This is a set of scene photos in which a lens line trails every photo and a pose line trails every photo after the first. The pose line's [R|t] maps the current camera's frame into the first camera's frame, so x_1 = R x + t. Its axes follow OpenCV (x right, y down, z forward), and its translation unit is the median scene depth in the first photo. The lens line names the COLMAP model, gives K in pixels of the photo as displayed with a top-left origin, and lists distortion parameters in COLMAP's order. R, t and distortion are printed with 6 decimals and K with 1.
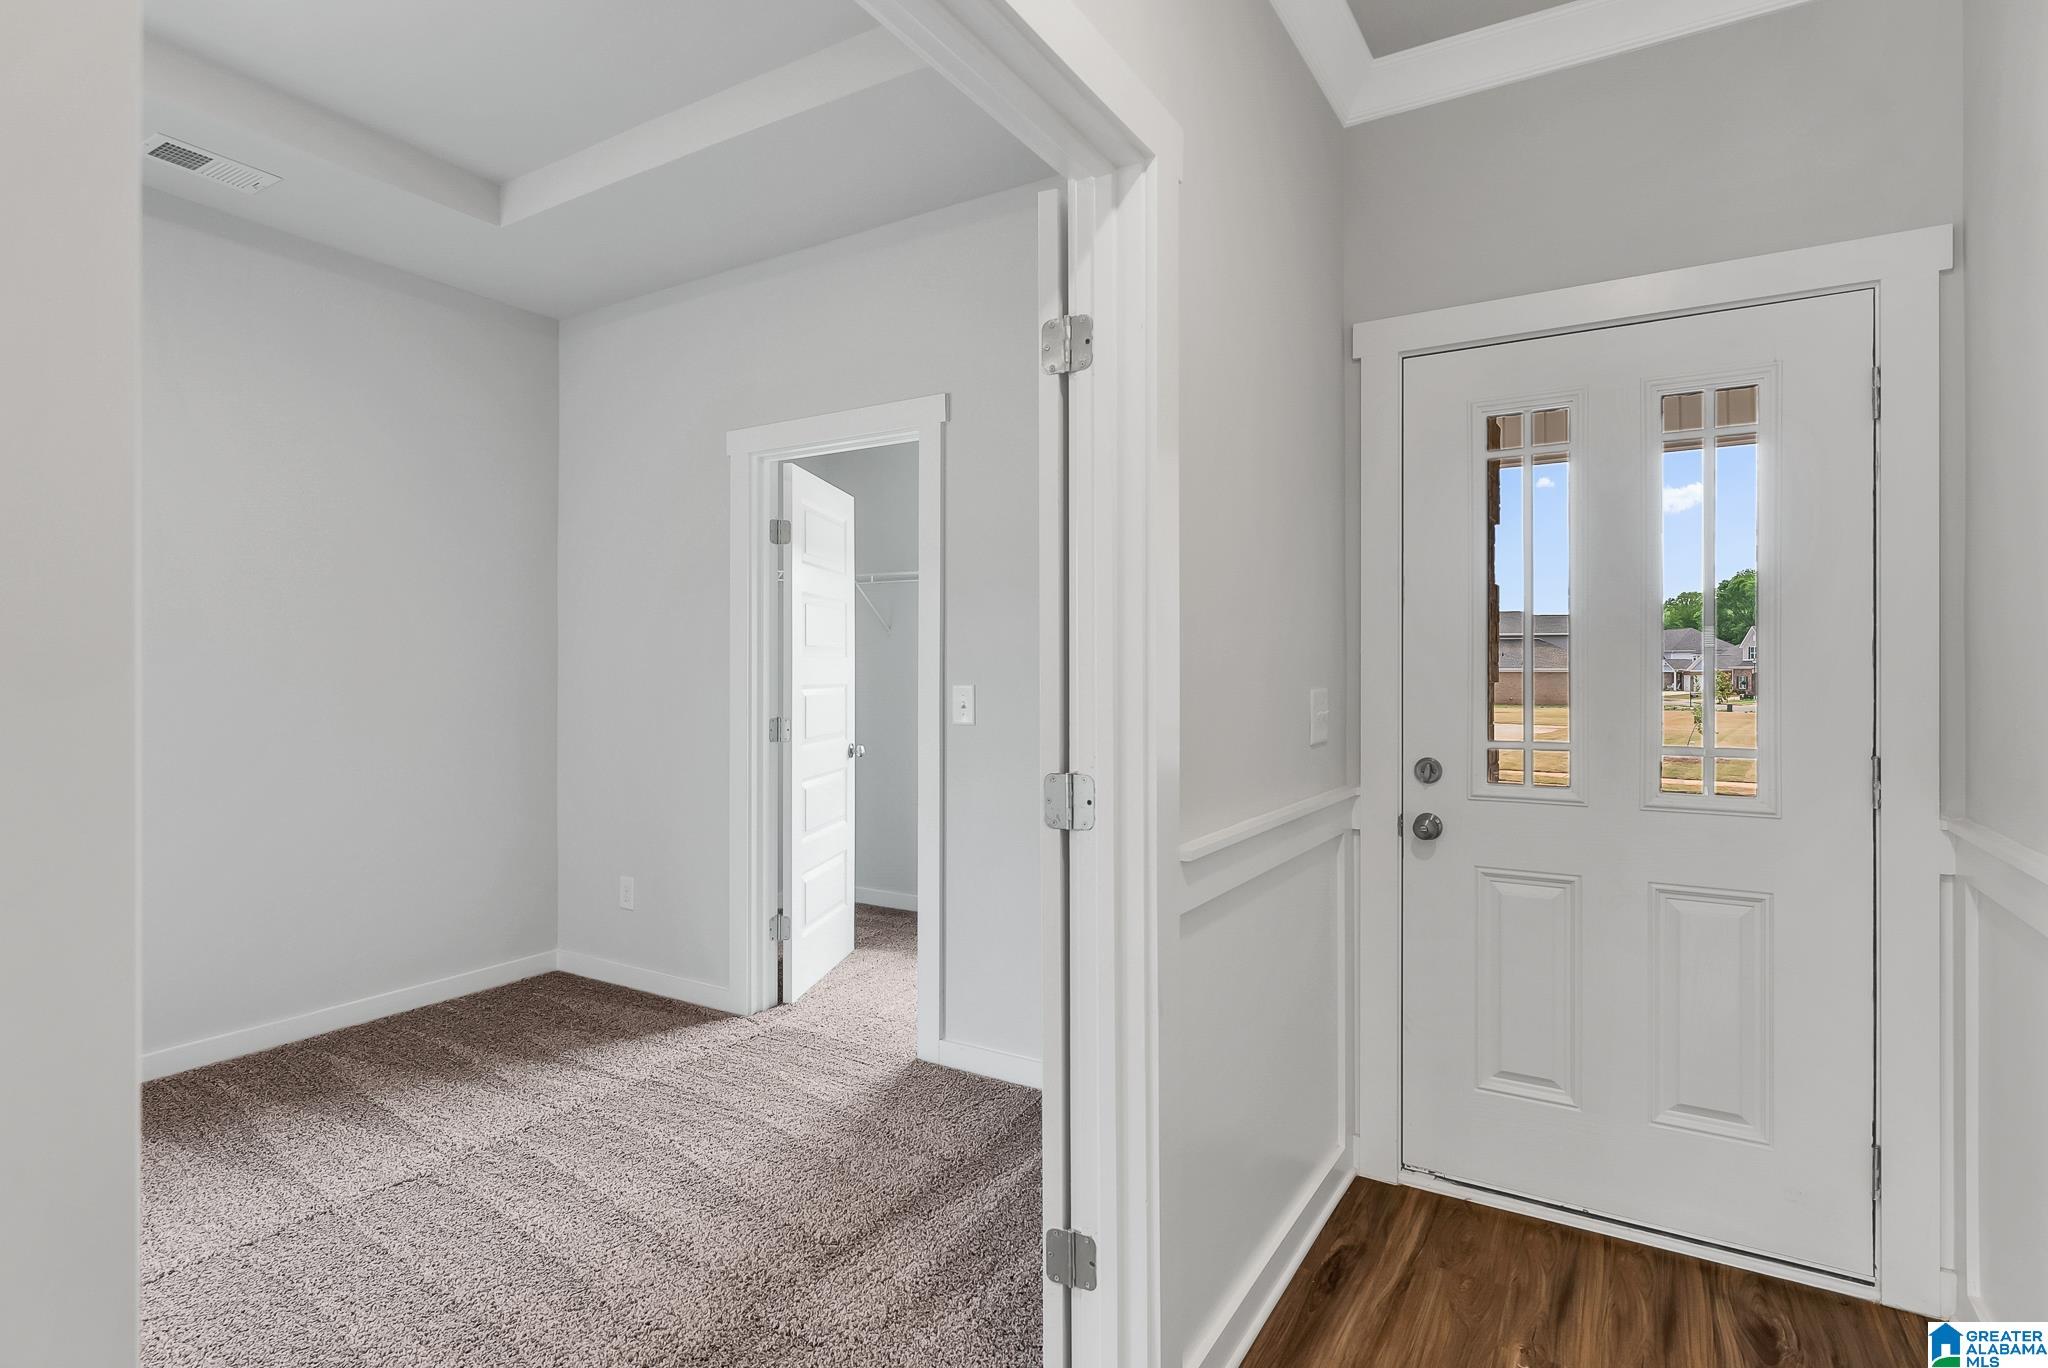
lens RADIAL K [[1018.6, 0, 1026.0], [0, 1018.6, 667.0], [0, 0, 1]] dist [0.001292, 0.000218]
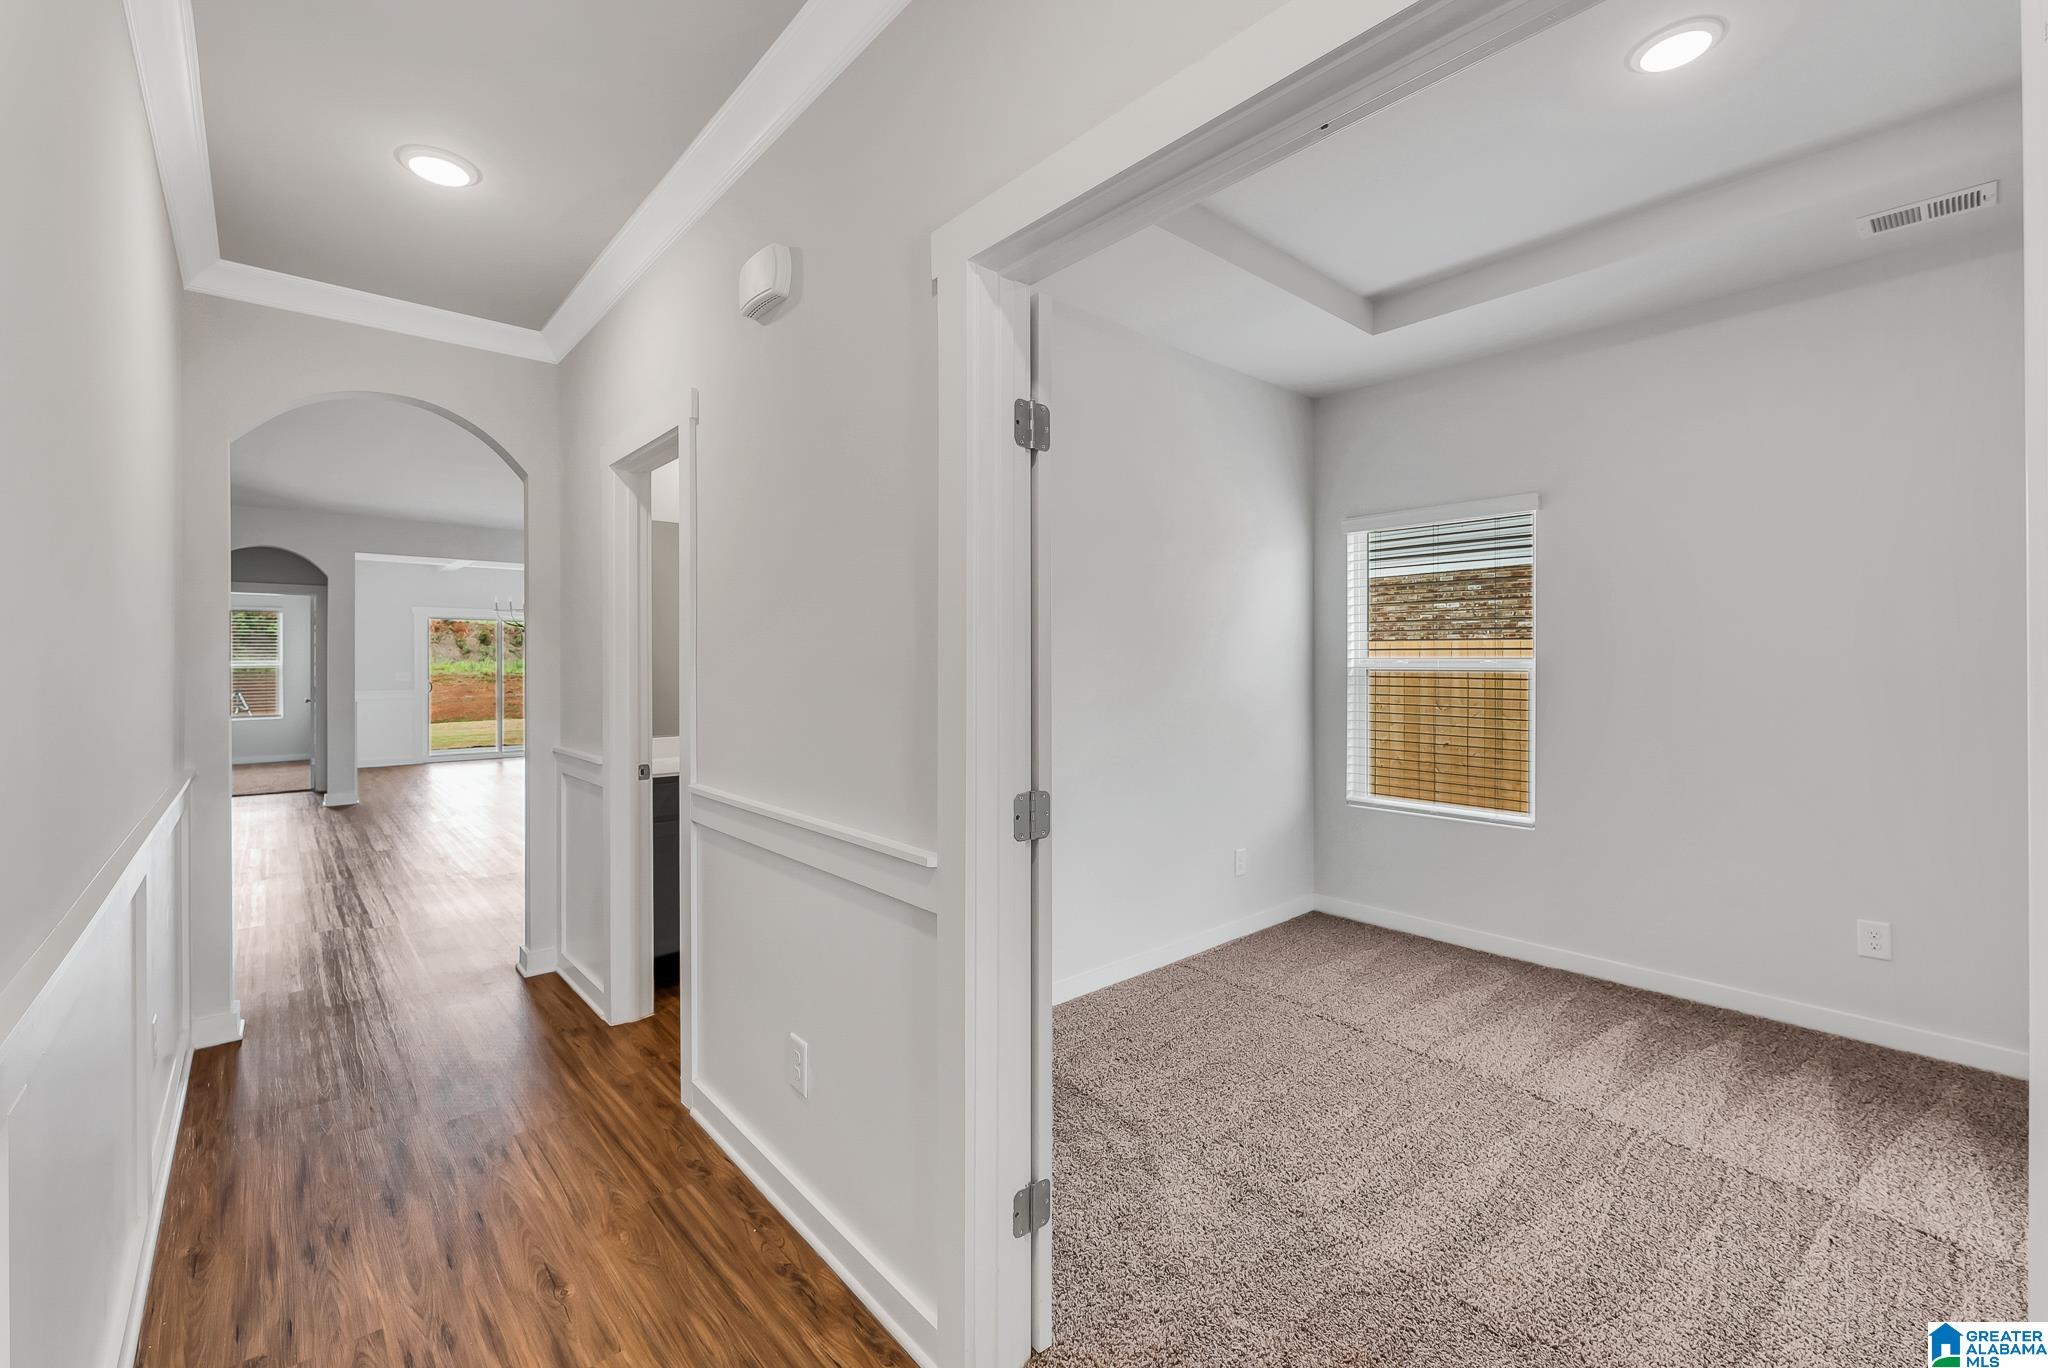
lens RADIAL K [[852.0, 0, 1022.6], [0, 852.0, 675.4], [0, 0, 1]] dist [-0.002910, -0.000409]
pose [[-0.281887, 0.013056, -0.959359, 0.305396], [0.005522, 0.999913, 0.011985, -0.022746], [0.959432, -0.001919, -0.281935, 0.339099]]
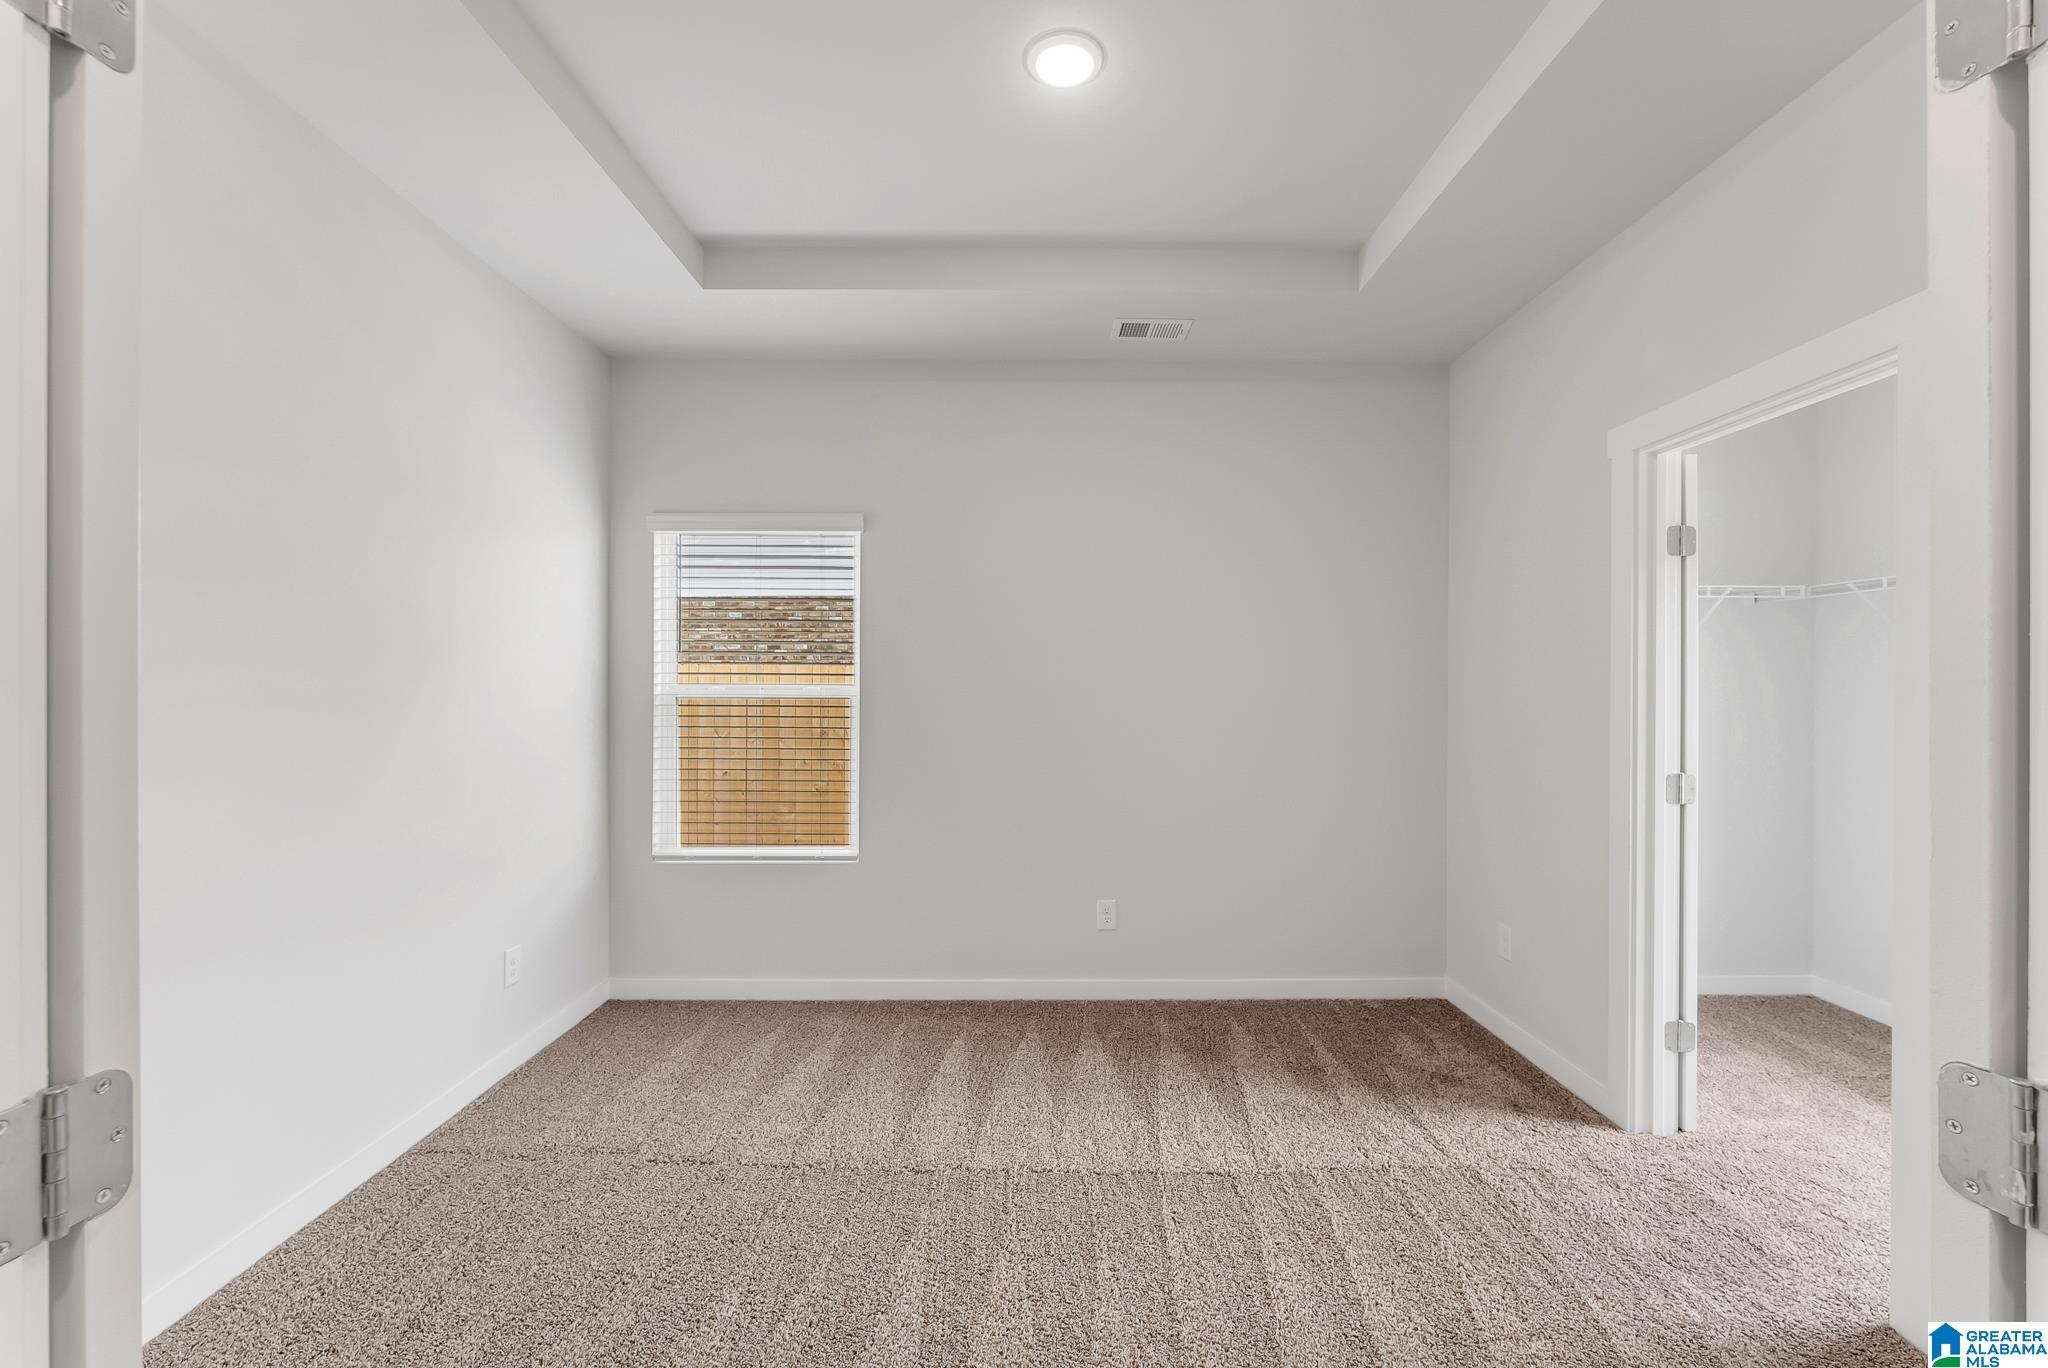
lens RADIAL K [[852.0, 0, 1039.2], [0, 852.0, 690.1], [0, 0, 1]] dist [-0.002910, -0.000409]
pose [[0.538863, 0.000782, -0.842393, 0.059463], [0.003464, 0.999989, 0.003144, -0.024115], [0.842386, -0.004612, 0.538855, 0.274277]]
